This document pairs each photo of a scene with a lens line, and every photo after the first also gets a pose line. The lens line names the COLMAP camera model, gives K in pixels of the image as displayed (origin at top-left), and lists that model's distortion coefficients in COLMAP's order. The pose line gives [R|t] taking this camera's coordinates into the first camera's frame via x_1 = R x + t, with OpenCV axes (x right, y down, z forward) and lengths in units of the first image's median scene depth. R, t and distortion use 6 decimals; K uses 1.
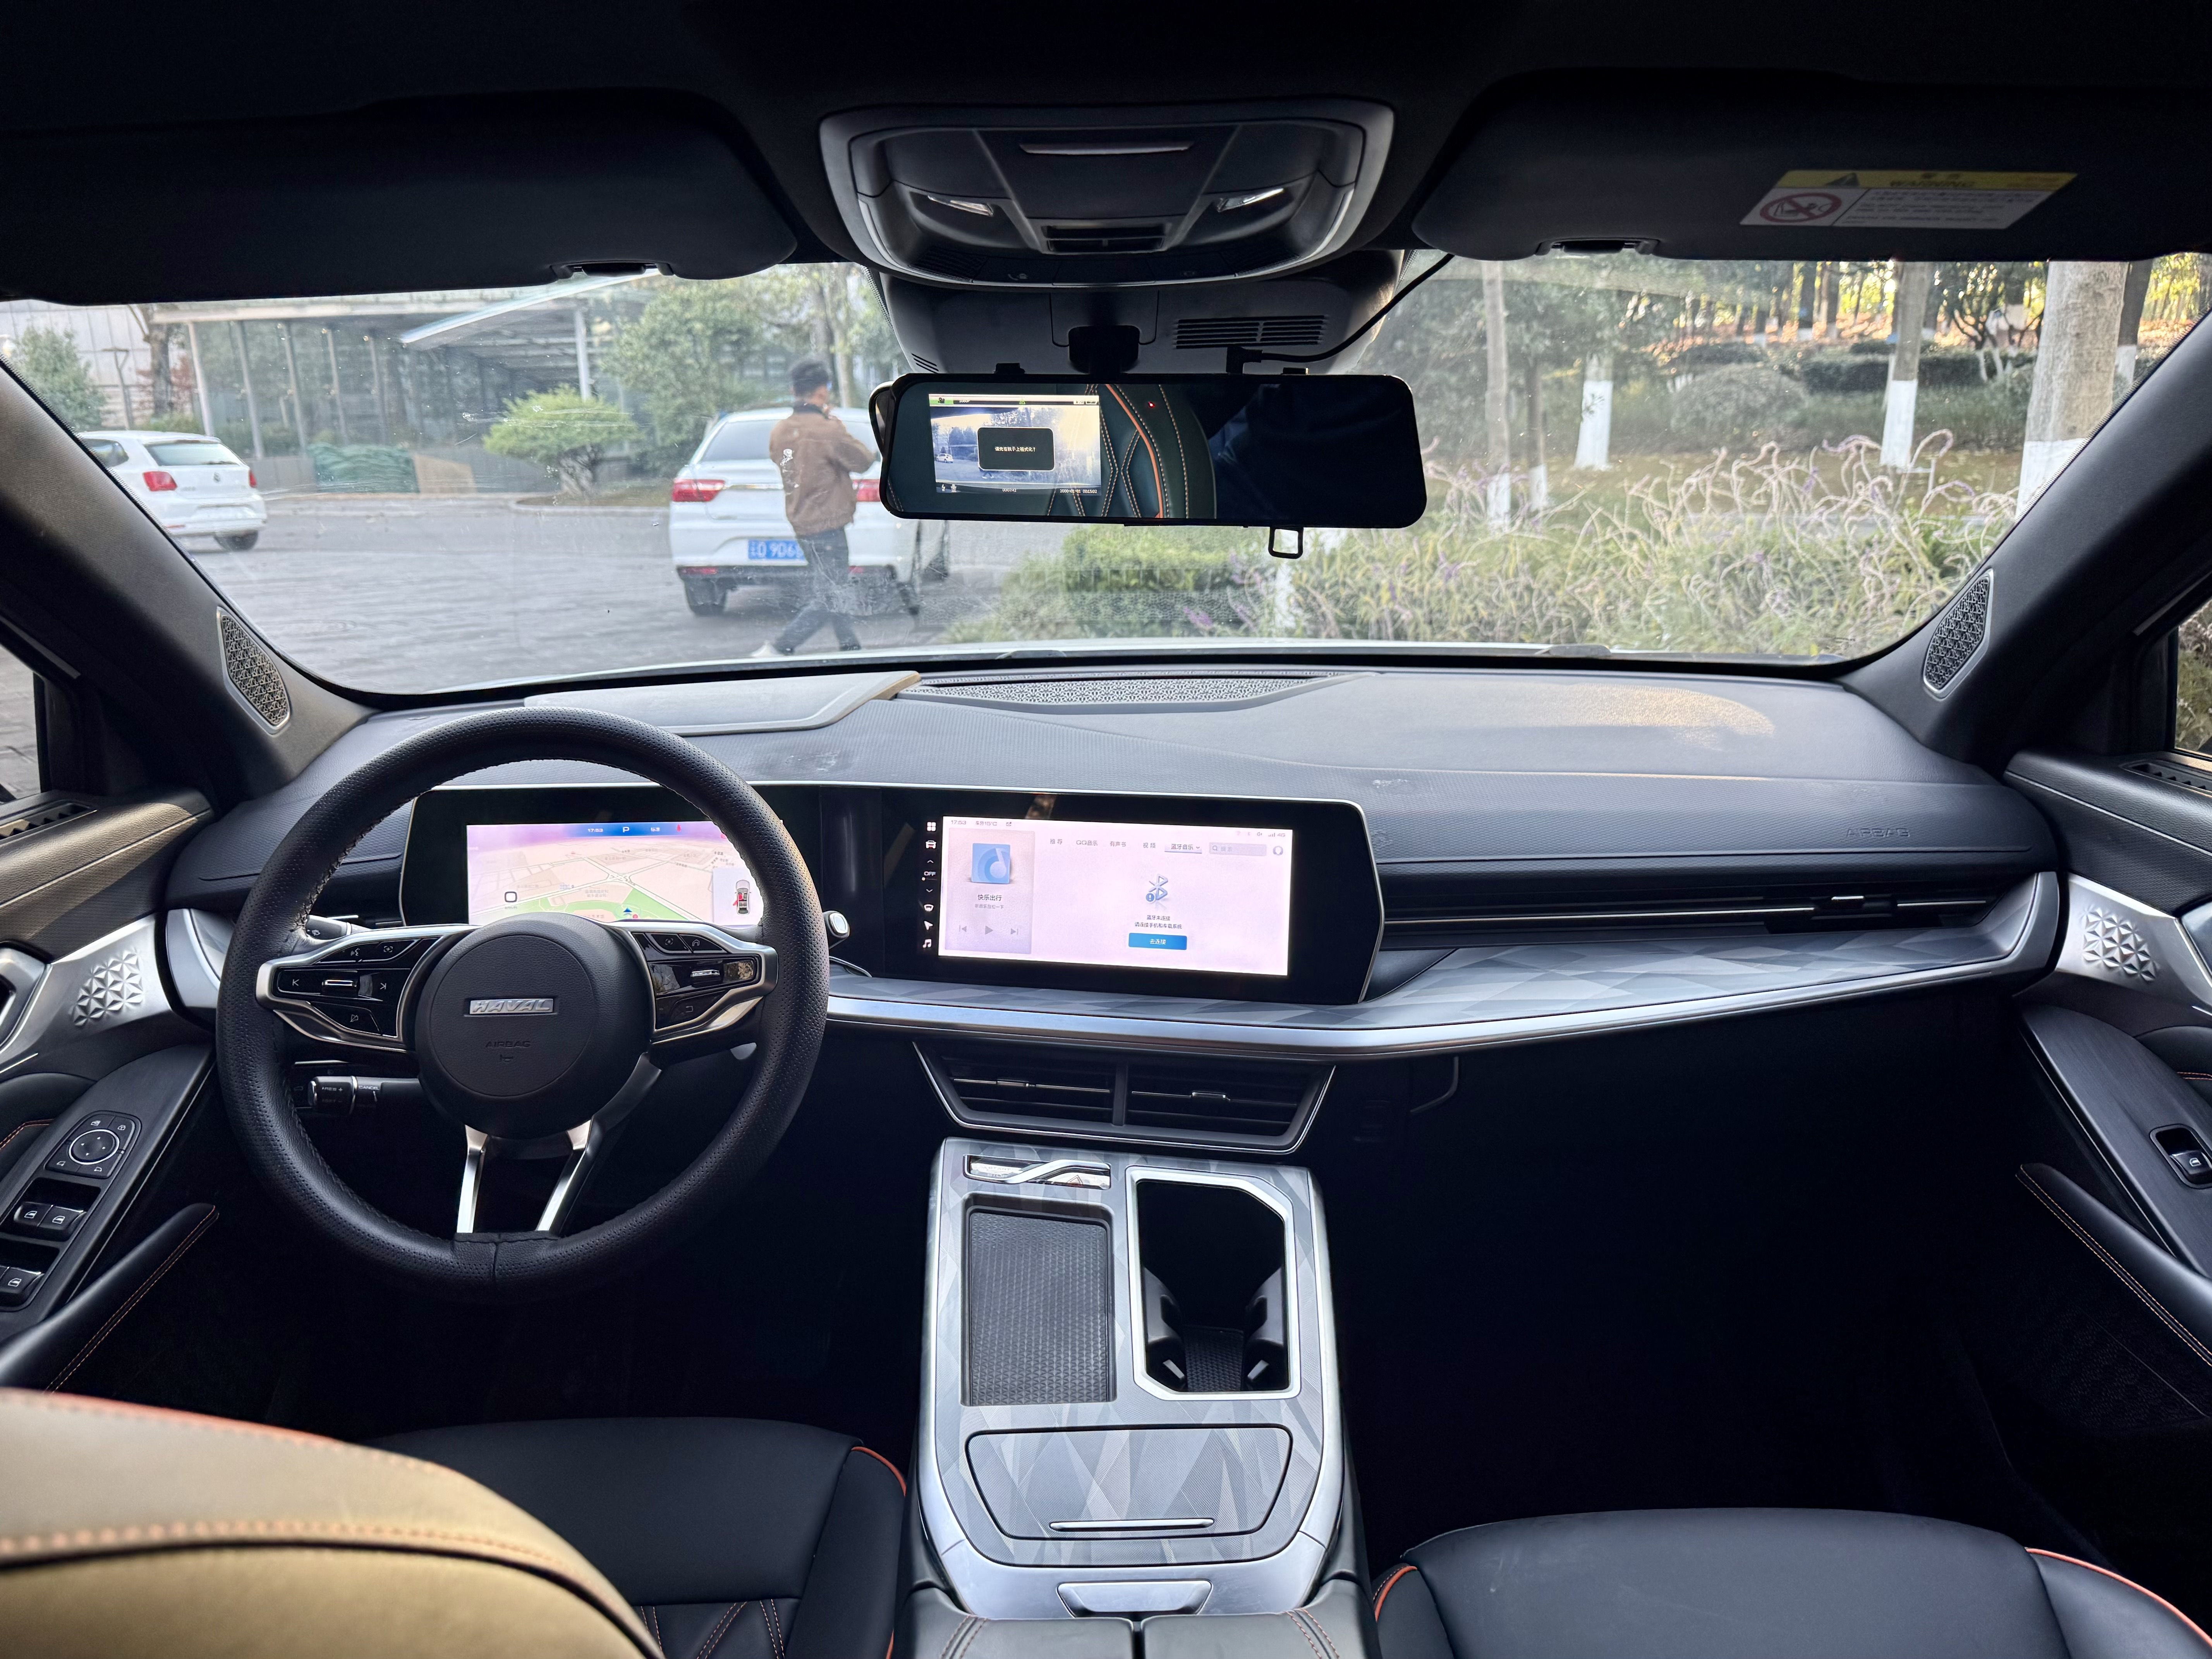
lens RADIAL K [[1479.5, 0, 1108.0], [0, 1479.5, 832.3], [0, 0, 1]] dist [0.086275, -0.142677]
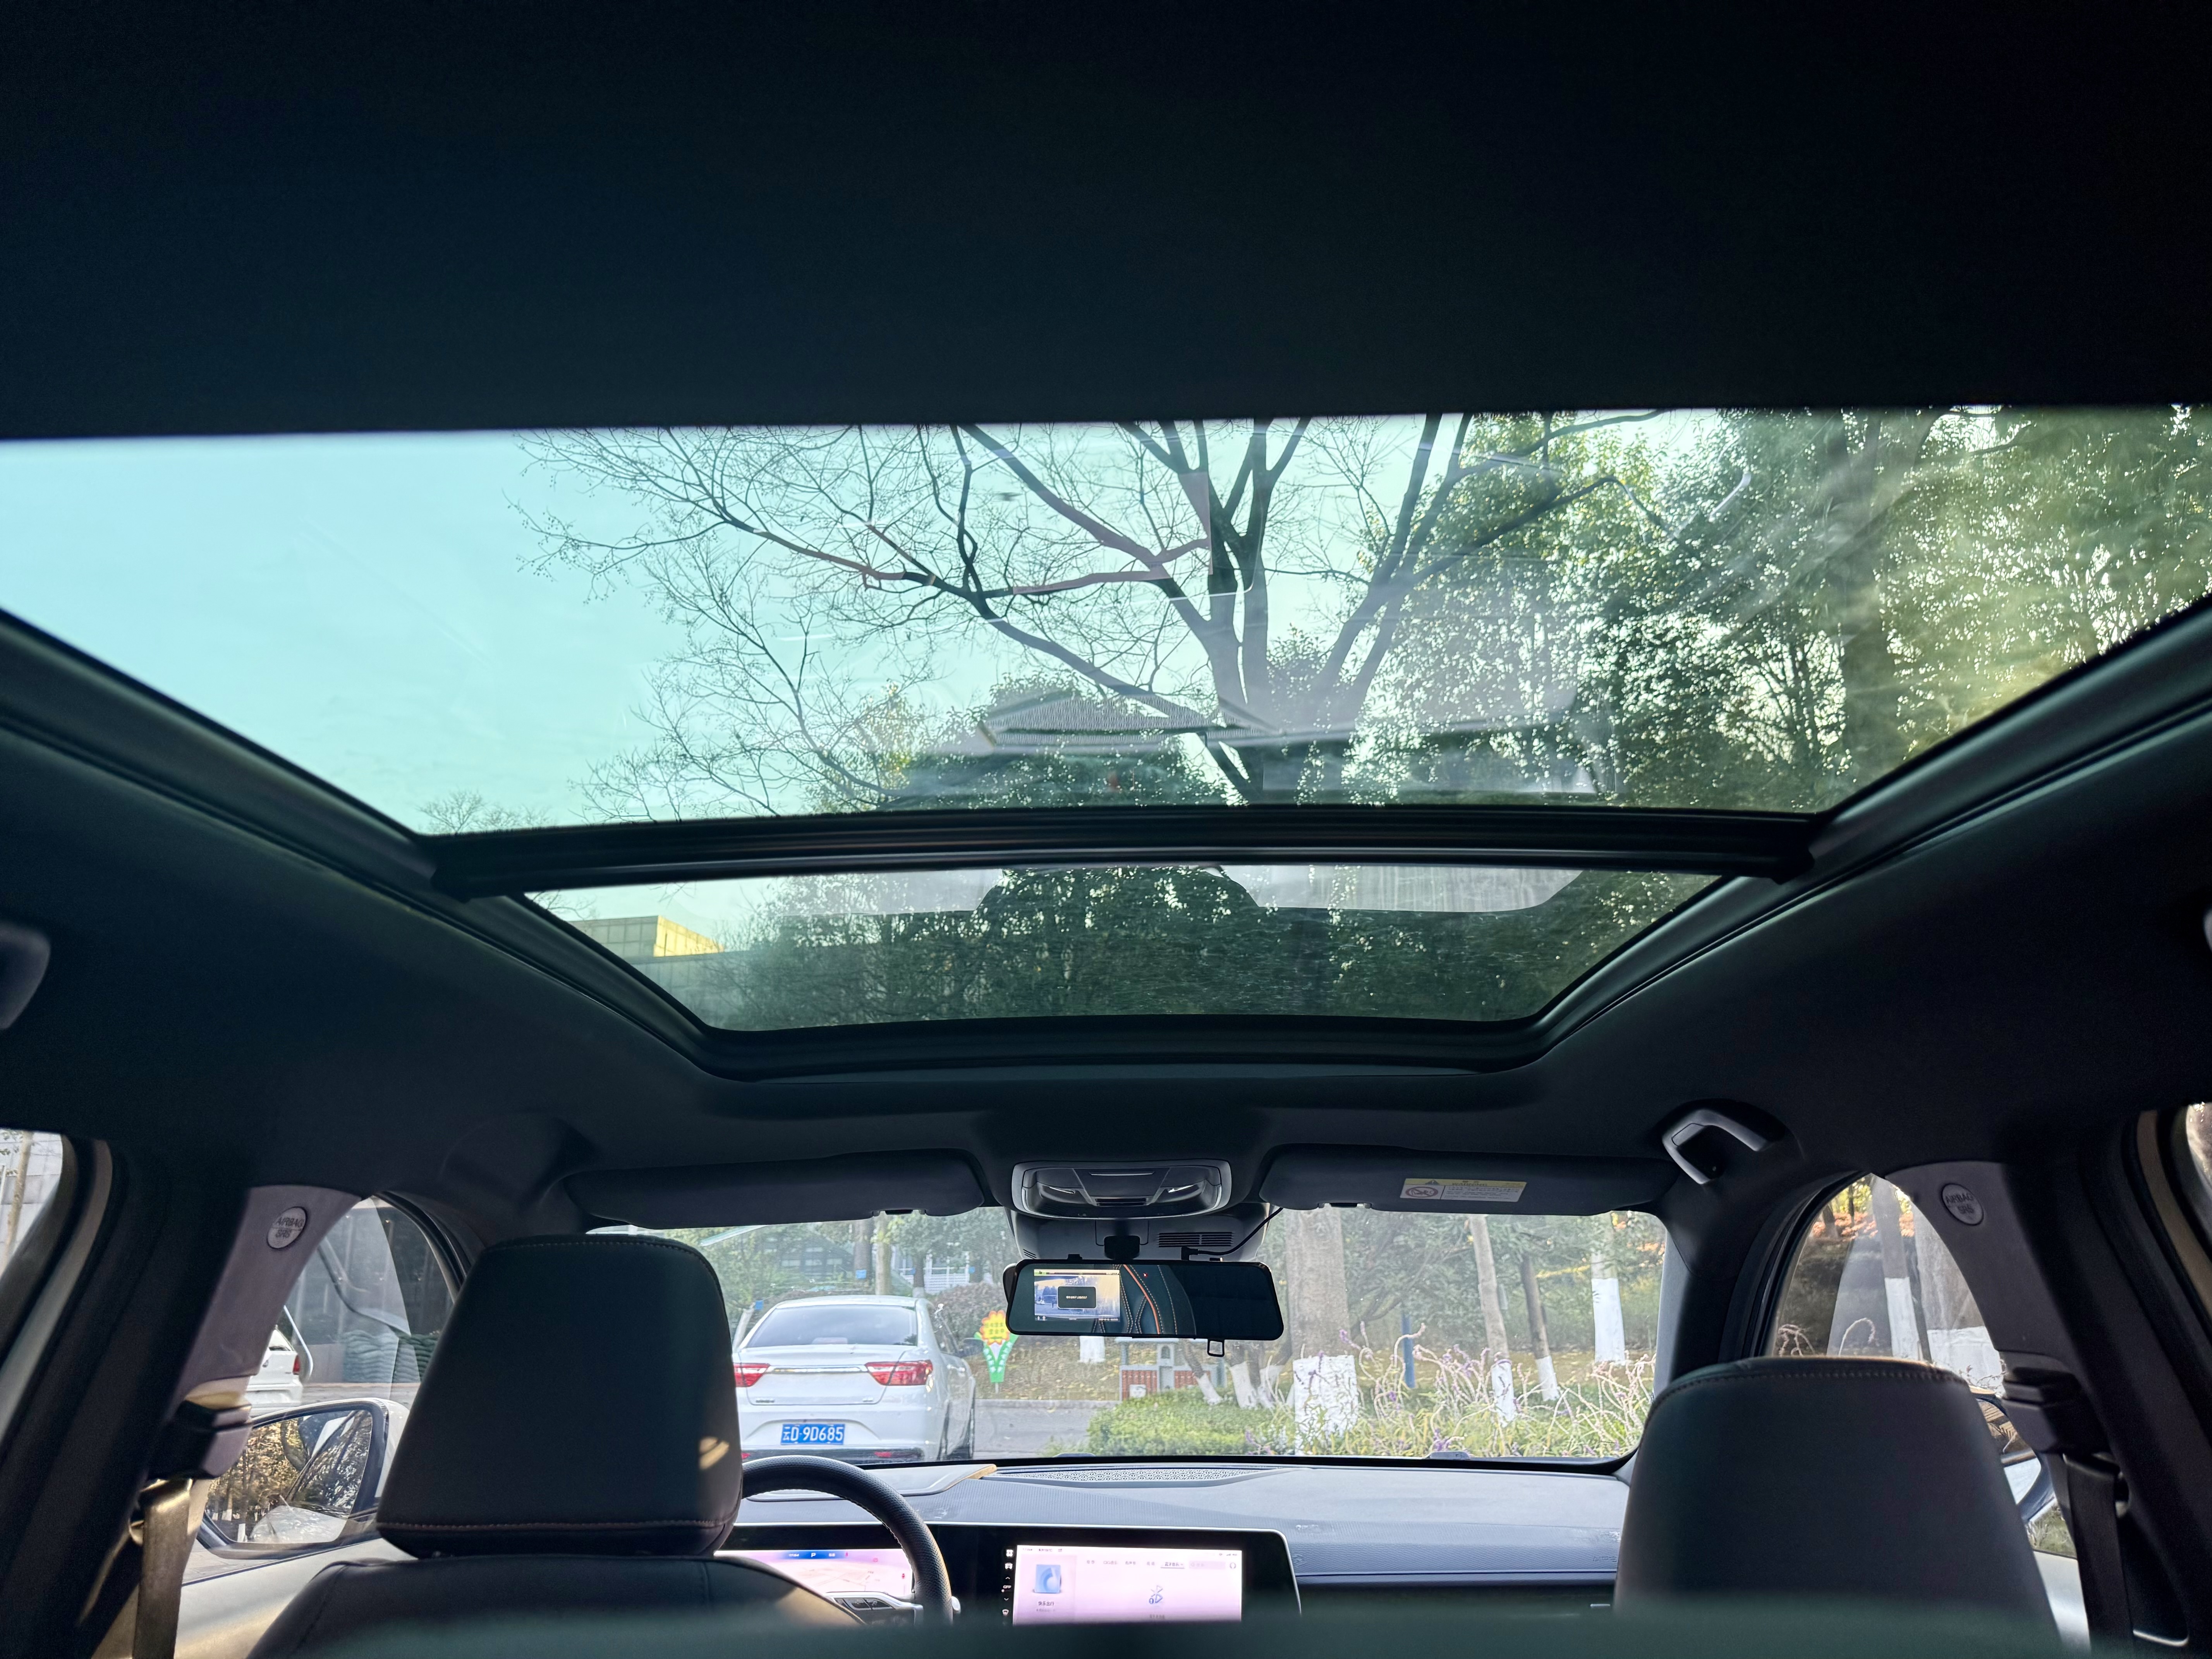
lens RADIAL K [[1479.5, 0, 1108.0], [0, 1479.5, 832.3], [0, 0, 1]] dist [0.086275, -0.142677]
pose [[0.999836, 0.001211, -0.018044, 0.010901], [-0.010914, 0.835989, -0.548638, 0.240208], [0.014420, 0.548745, 0.835865, -0.765664]]
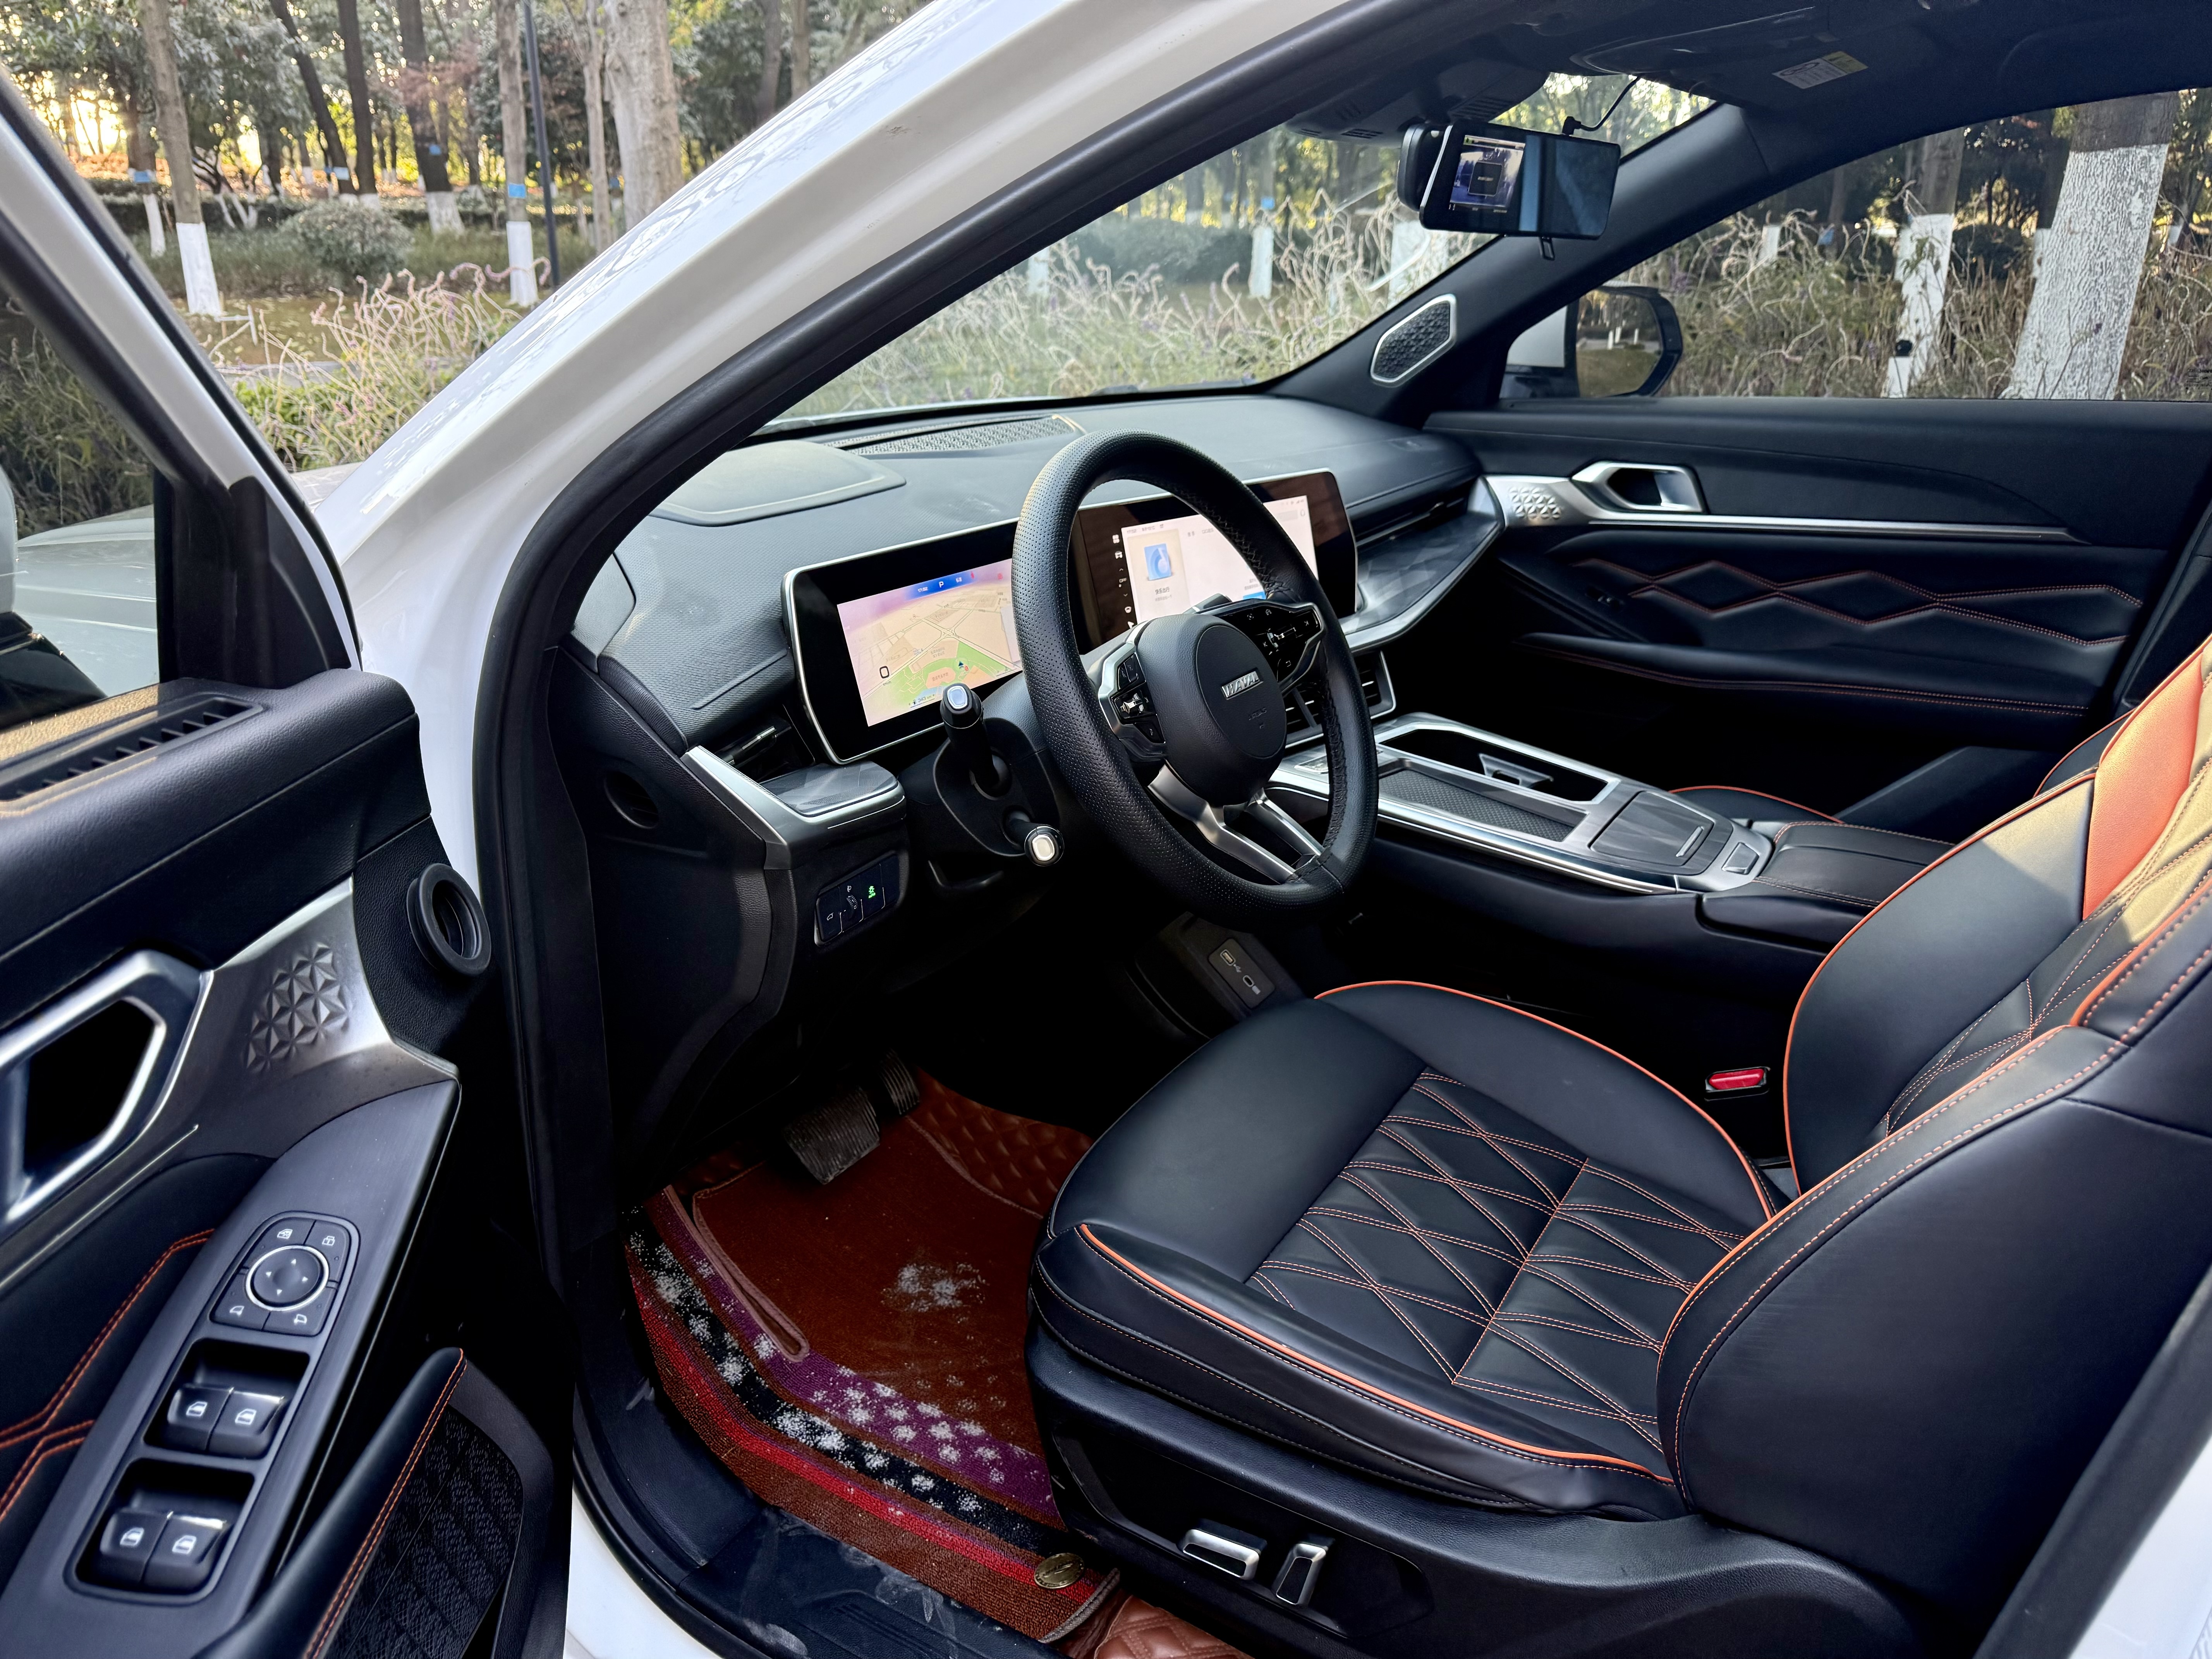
lens RADIAL K [[1479.5, 0, 1108.0], [0, 1479.5, 832.3], [0, 0, 1]] dist [0.086275, -0.142677]
pose [[0.504913, -0.286679, 0.814173, -1.189109], [0.211979, 0.955533, 0.204994, -0.024997], [-0.836736, 0.069084, 0.543231, 0.439600]]
